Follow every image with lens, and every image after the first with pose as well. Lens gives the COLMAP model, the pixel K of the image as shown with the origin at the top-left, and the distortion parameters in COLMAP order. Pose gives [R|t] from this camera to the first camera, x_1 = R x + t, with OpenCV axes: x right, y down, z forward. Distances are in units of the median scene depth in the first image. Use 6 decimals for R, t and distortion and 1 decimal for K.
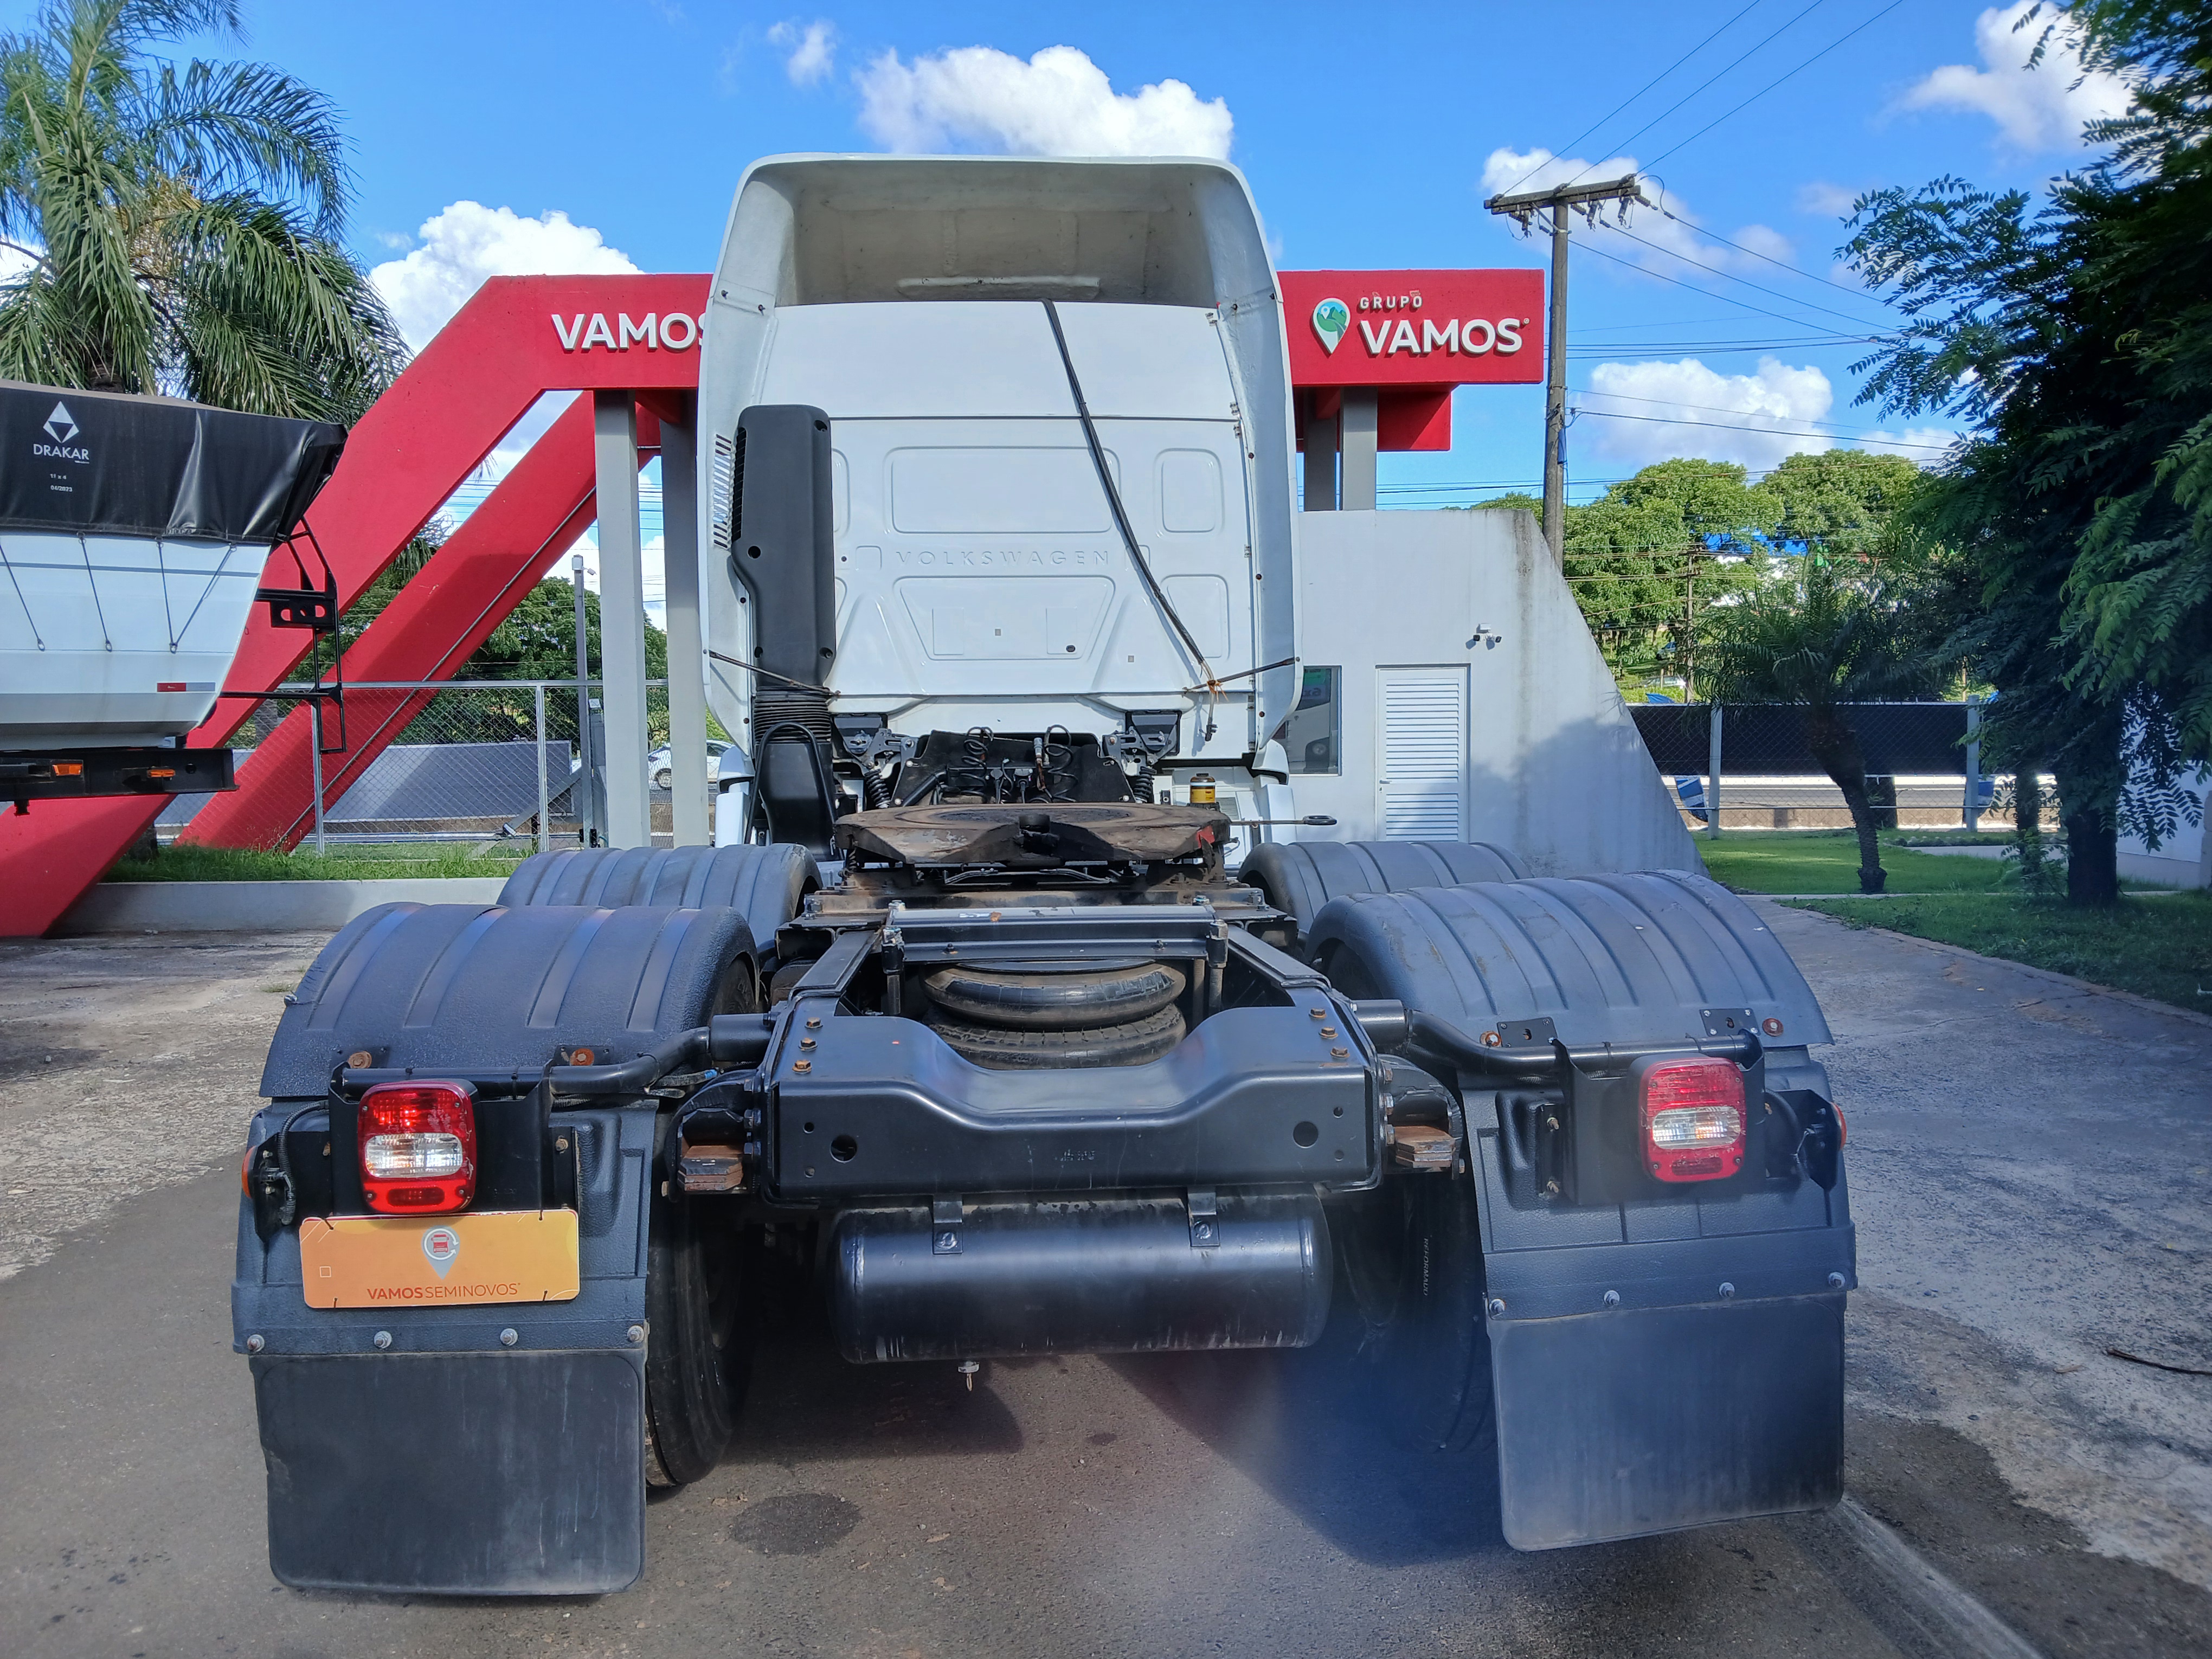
lens RADIAL K [[1731.0, 0, 1108.8], [0, 1731.0, 839.6], [0, 0, 1]] dist [0.030762, -0.083799]
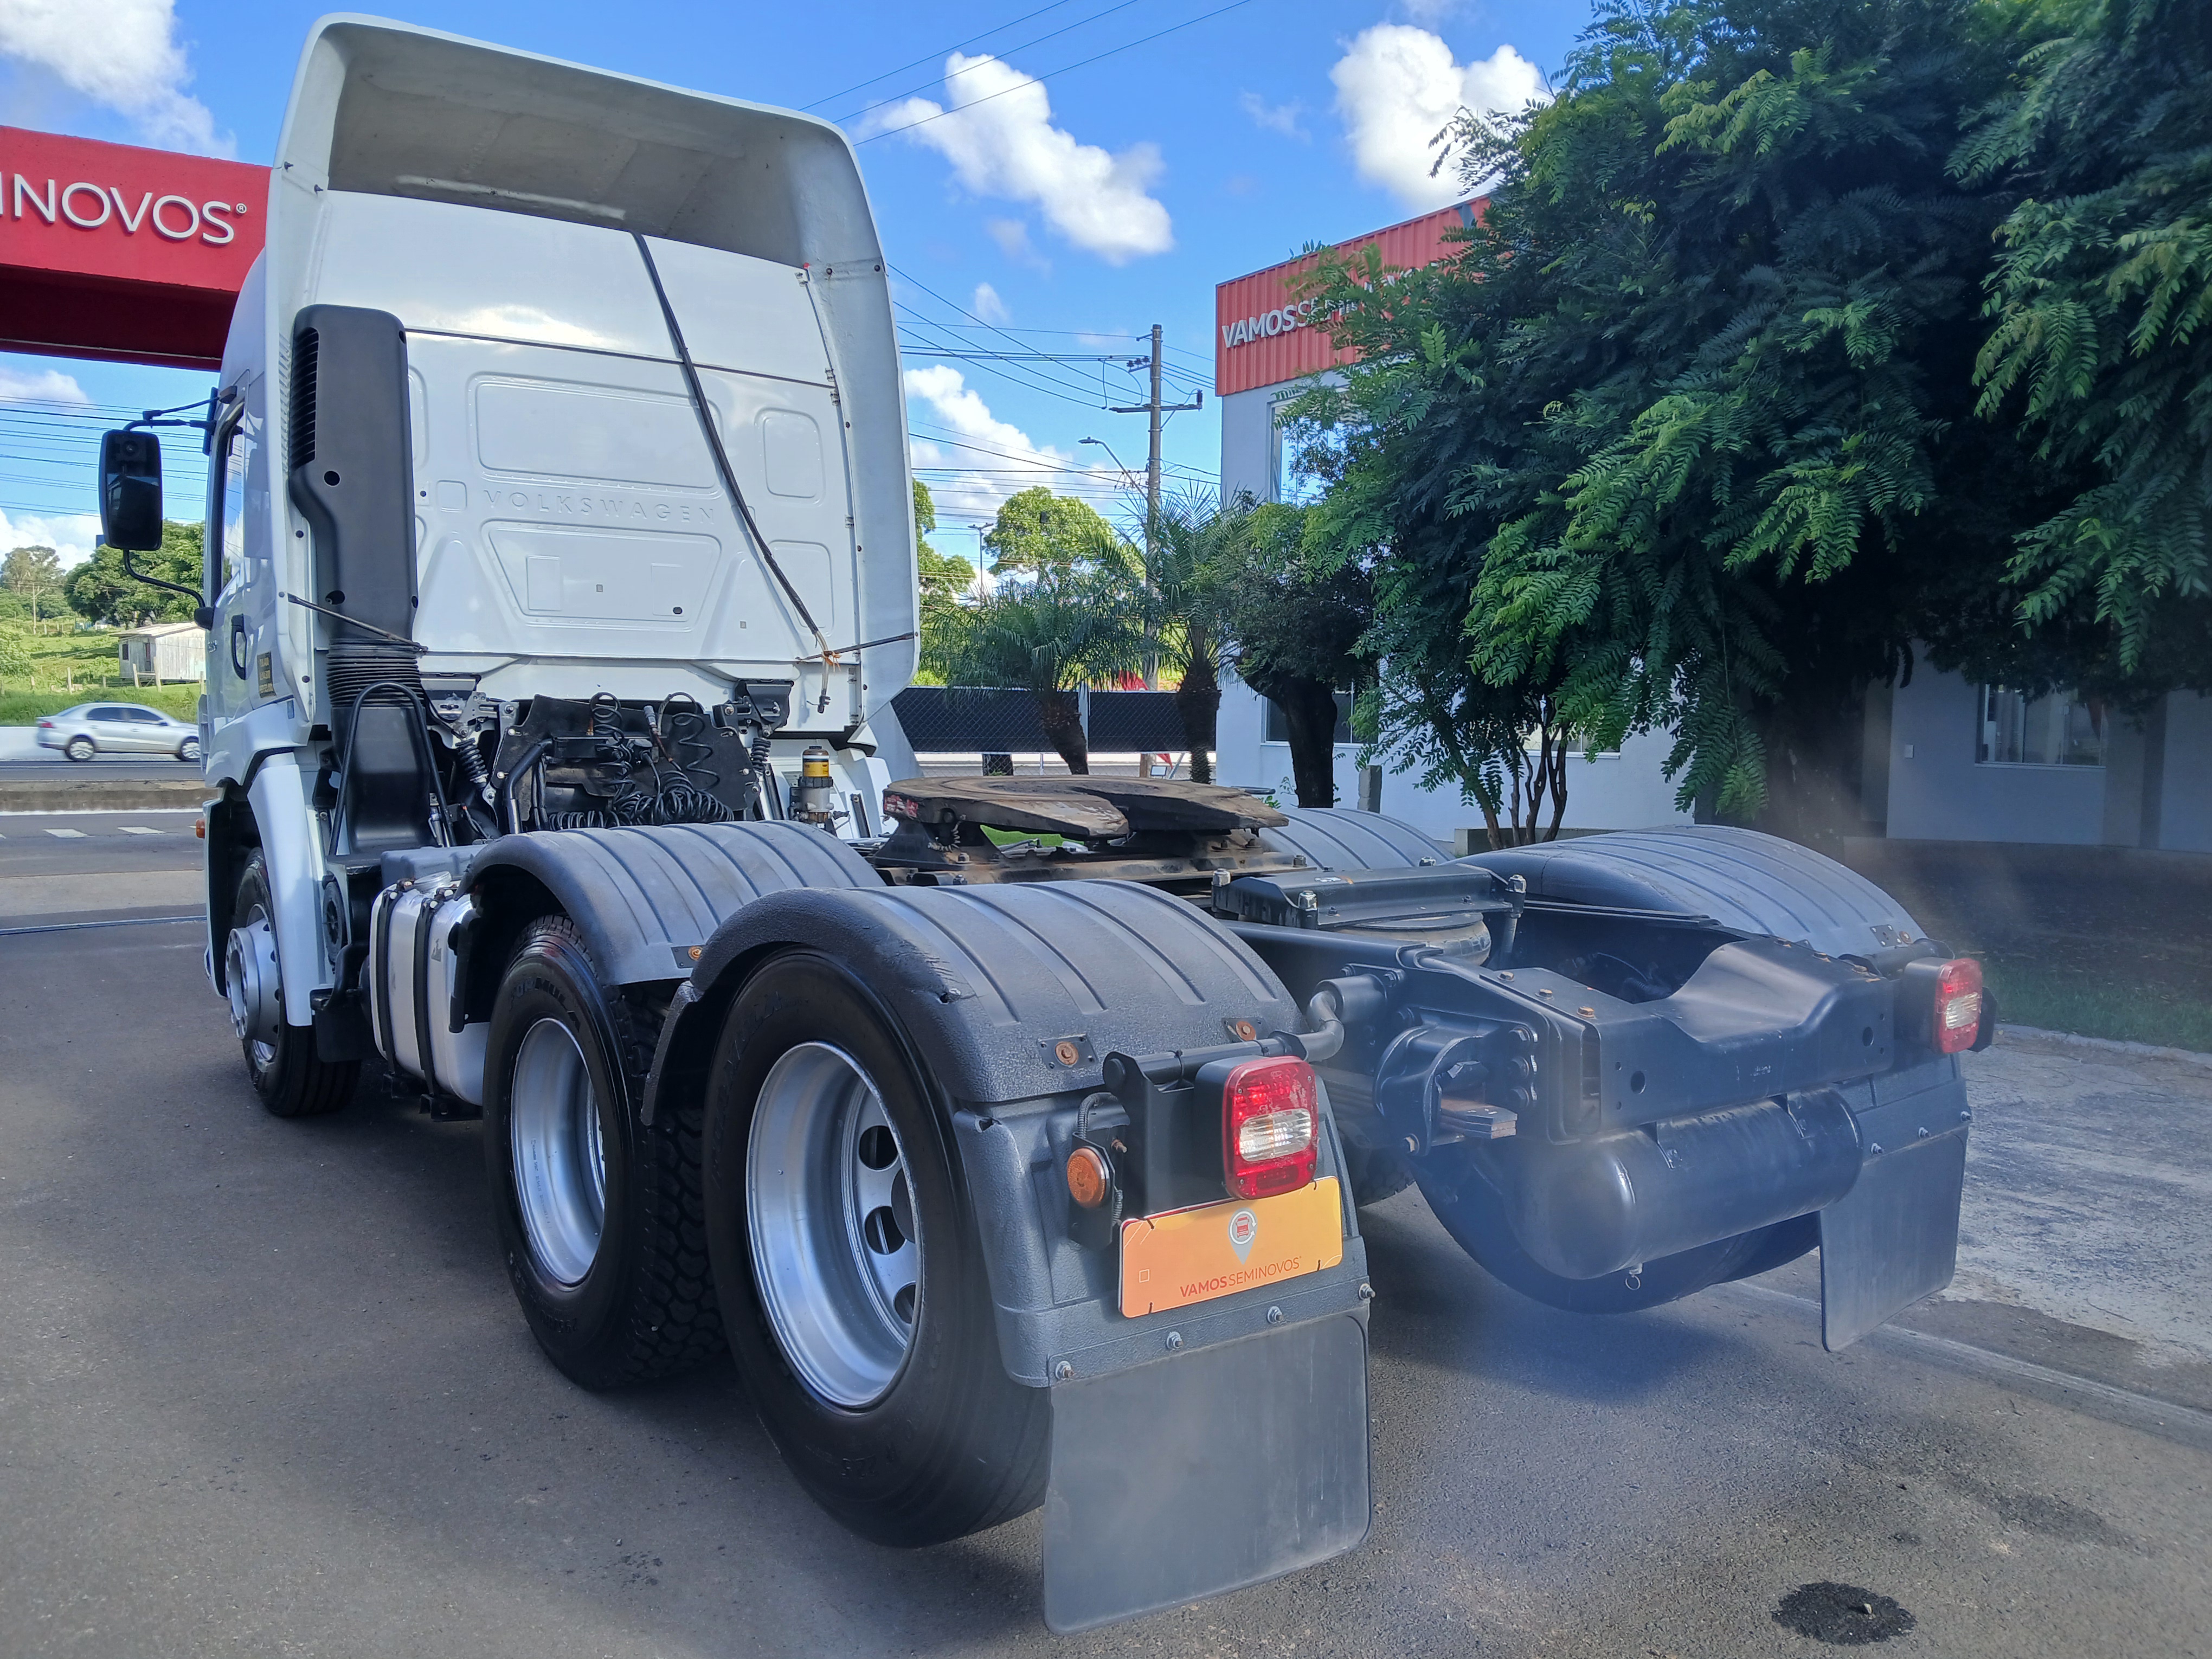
lens RADIAL K [[1731.0, 0, 1135.2], [0, 1731.0, 843.6], [0, 0, 1]] dist [0.030762, -0.083799]
pose [[0.838699, -0.021967, 0.544153, -0.330054], [0.012979, 0.999709, 0.020353, -0.000523], [-0.544441, -0.010007, 0.838739, 0.078078]]
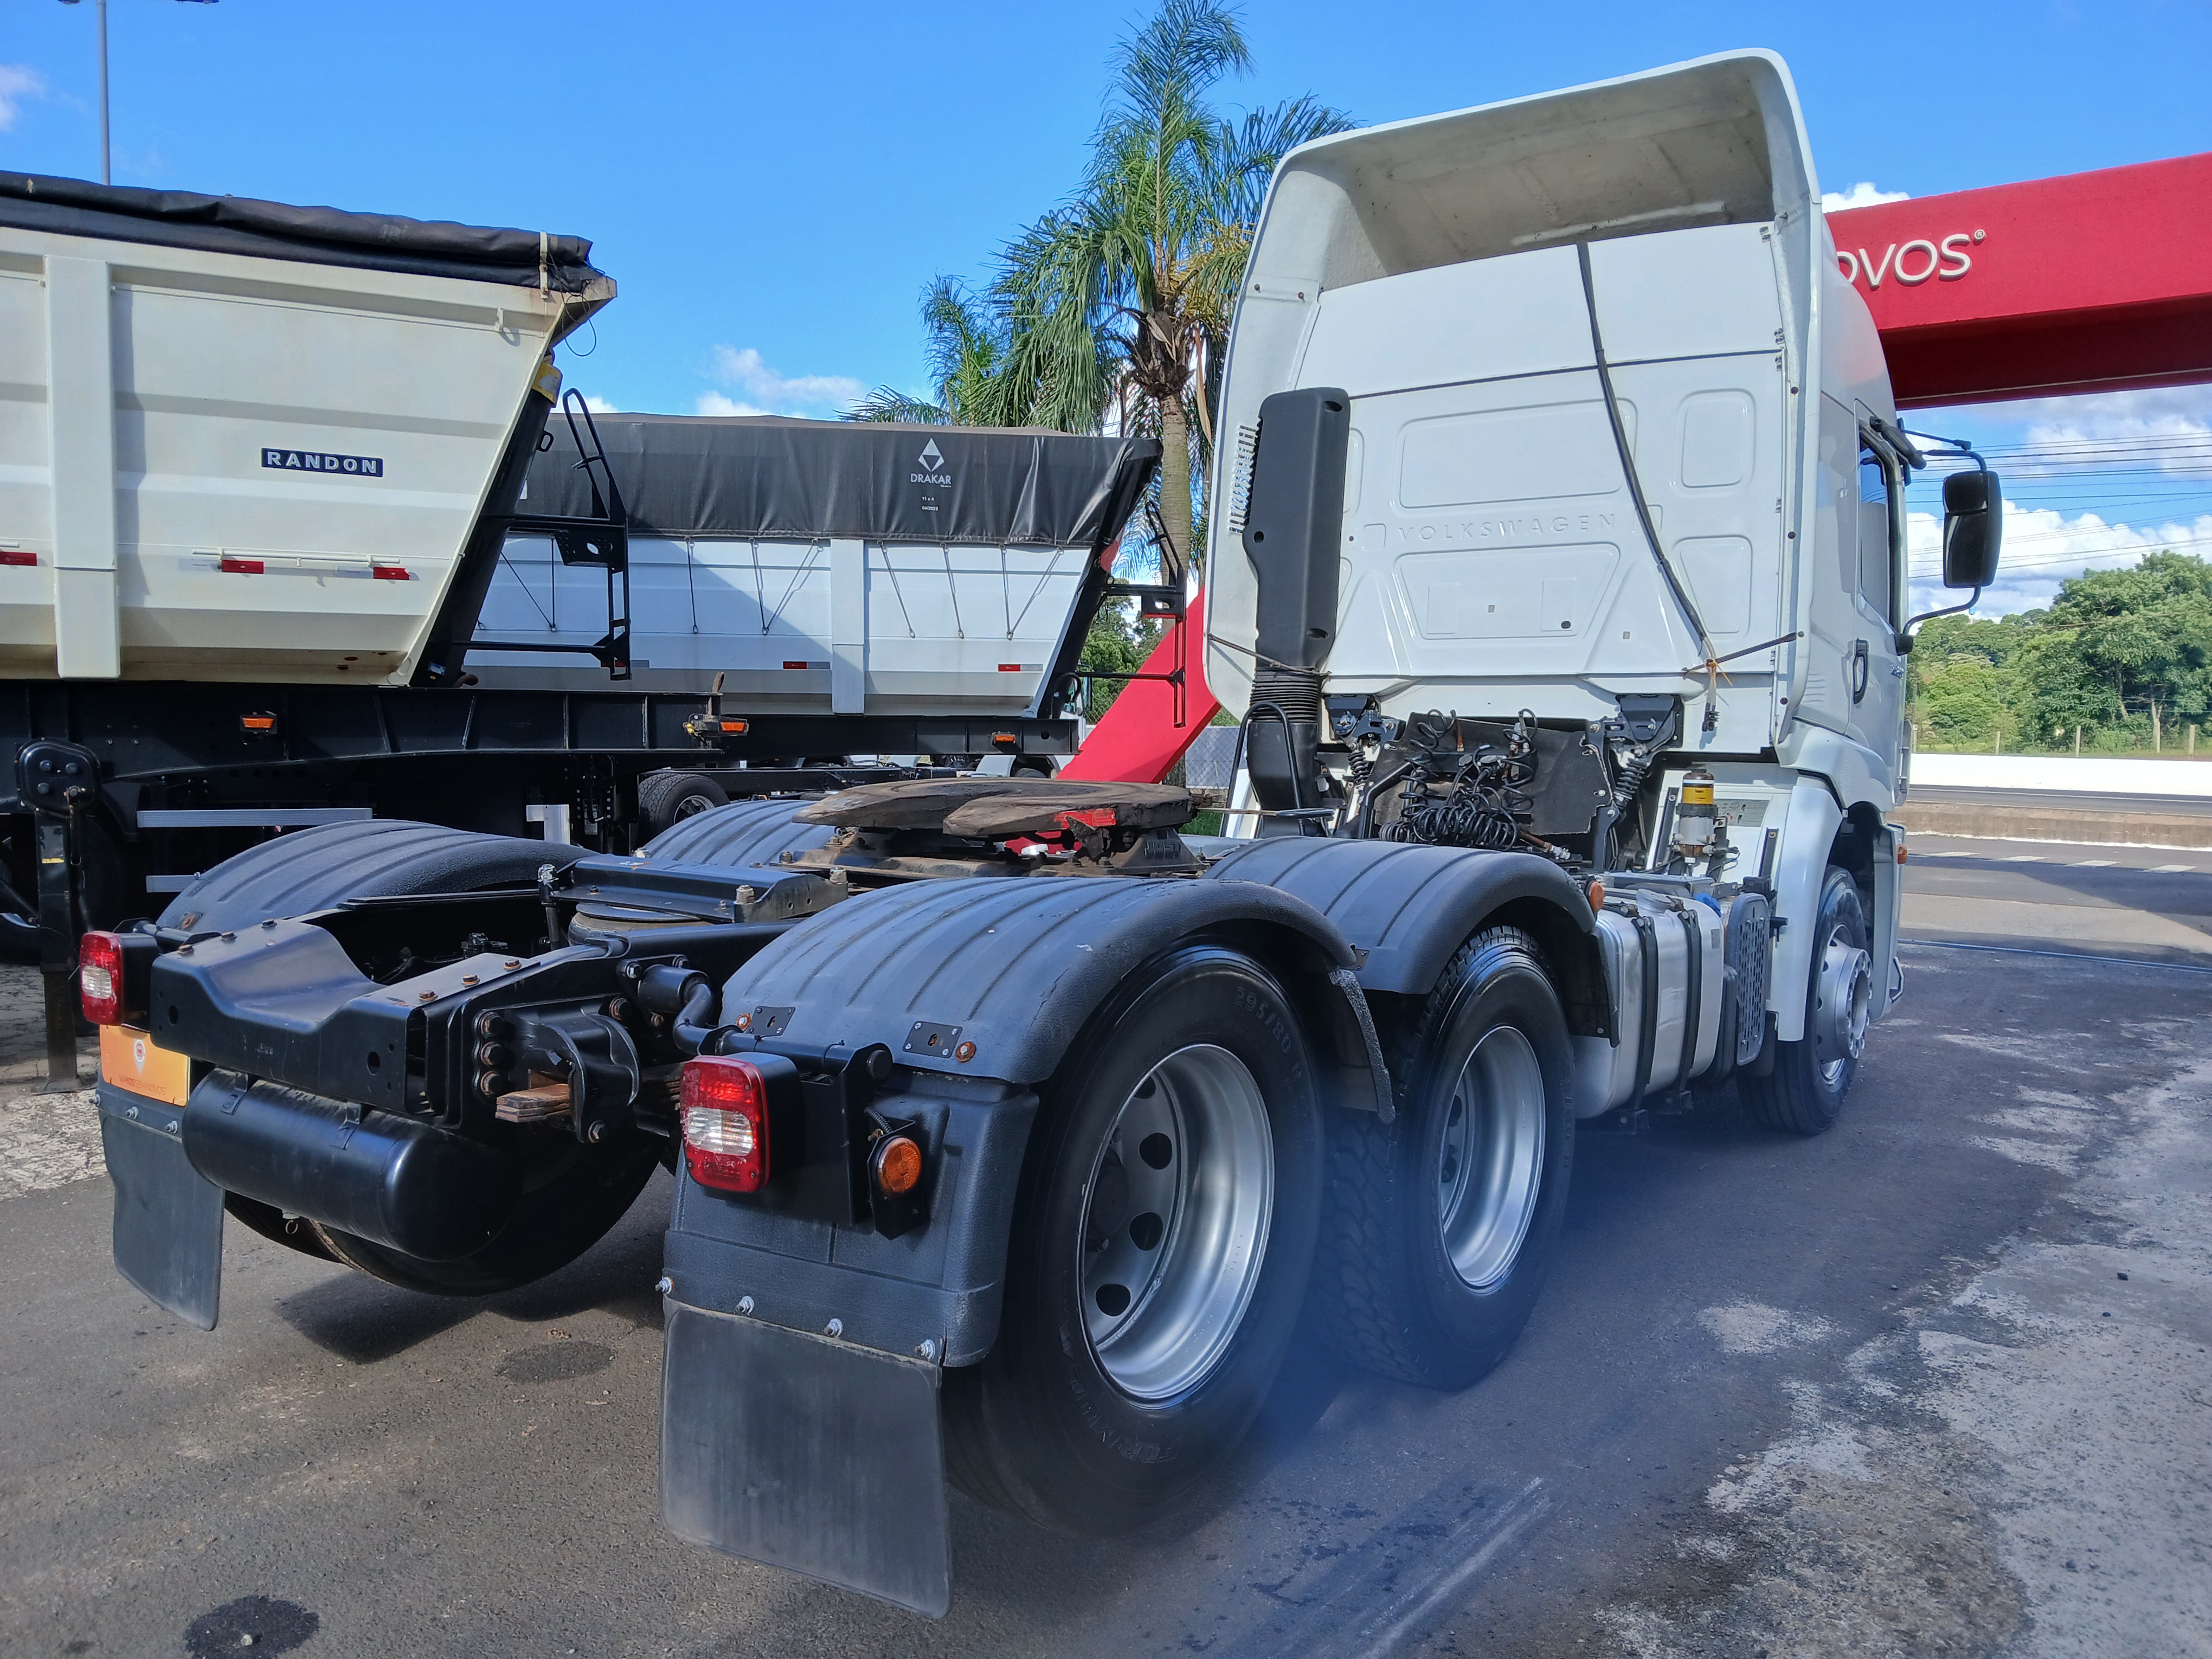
lens RADIAL K [[1731.0, 0, 1088.2], [0, 1731.0, 838.9], [0, 0, 1]] dist [0.030762, -0.083799]
pose [[0.756870, 0.066737, -0.650149, 0.389225], [-0.061455, 0.997633, 0.030862, -0.011506], [0.650670, 0.016596, 0.759179, 0.150350]]
